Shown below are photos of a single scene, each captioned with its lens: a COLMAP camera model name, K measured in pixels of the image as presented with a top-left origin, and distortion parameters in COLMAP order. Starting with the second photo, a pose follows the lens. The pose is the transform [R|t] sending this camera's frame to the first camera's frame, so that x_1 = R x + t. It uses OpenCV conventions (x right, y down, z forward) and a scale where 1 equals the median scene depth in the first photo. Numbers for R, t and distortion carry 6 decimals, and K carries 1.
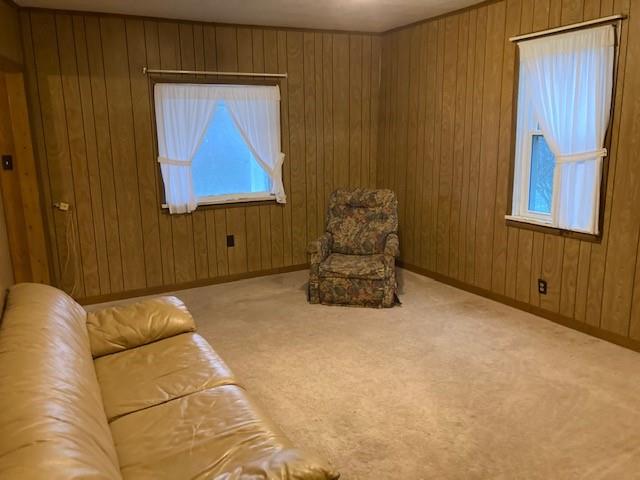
lens RADIAL K [[532.0, 0, 319.6], [0, 532.0, 239.5], [0, 0, 1]] dist [0.058595, -0.032951]
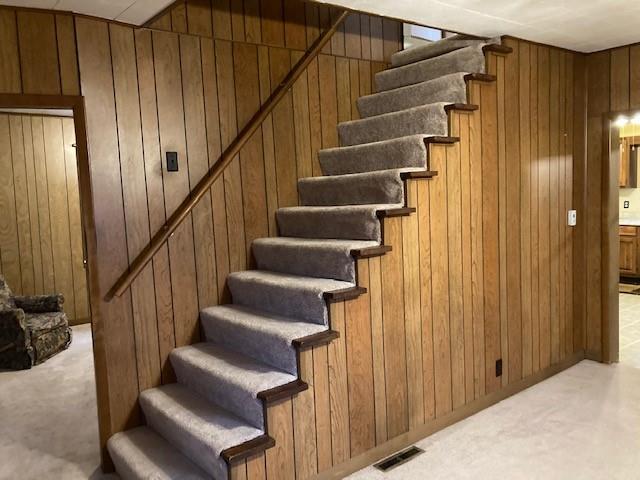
lens RADIAL K [[532.0, 0, 319.5], [0, 532.0, 239.8], [0, 0, 1]] dist [0.058595, -0.032951]
pose [[-0.207176, -0.054504, 0.976784, -1.152120], [0.249202, 0.962570, 0.106566, -0.090559], [-0.946032, 0.265495, -0.185839, 0.616830]]
